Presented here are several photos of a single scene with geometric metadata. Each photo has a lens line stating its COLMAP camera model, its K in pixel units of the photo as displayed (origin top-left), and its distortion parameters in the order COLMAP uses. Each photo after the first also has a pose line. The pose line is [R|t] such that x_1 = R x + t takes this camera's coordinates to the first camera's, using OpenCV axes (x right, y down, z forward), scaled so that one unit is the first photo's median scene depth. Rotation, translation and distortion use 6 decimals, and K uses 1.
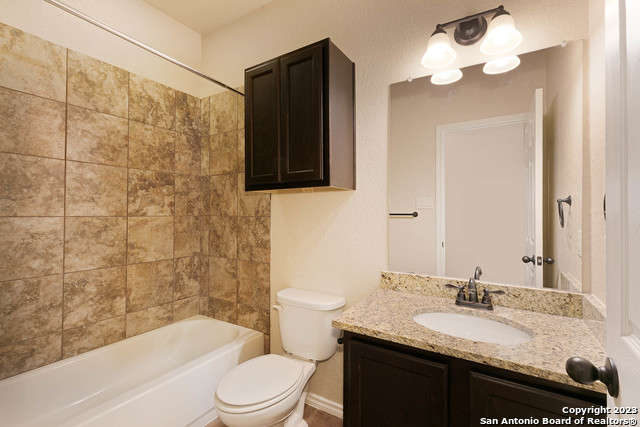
lens RADIAL K [[289.2, 0, 320.9], [0, 289.2, 210.7], [0, 0, 1]] dist [0.000830, 0.001487]
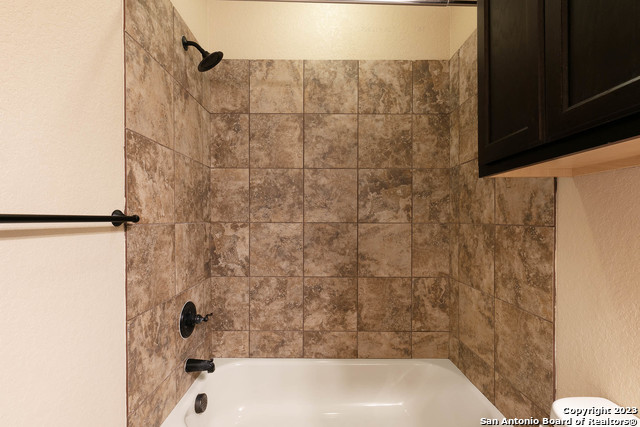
lens RADIAL K [[289.2, 0, 320.1], [0, 289.2, 220.4], [0, 0, 1]] dist [0.000830, 0.001487]
pose [[0.532270, 0.002610, -0.846571, 0.025650], [0.007368, 0.999943, 0.007716, 0.003557], [0.846543, -0.010344, 0.532220, 0.407920]]
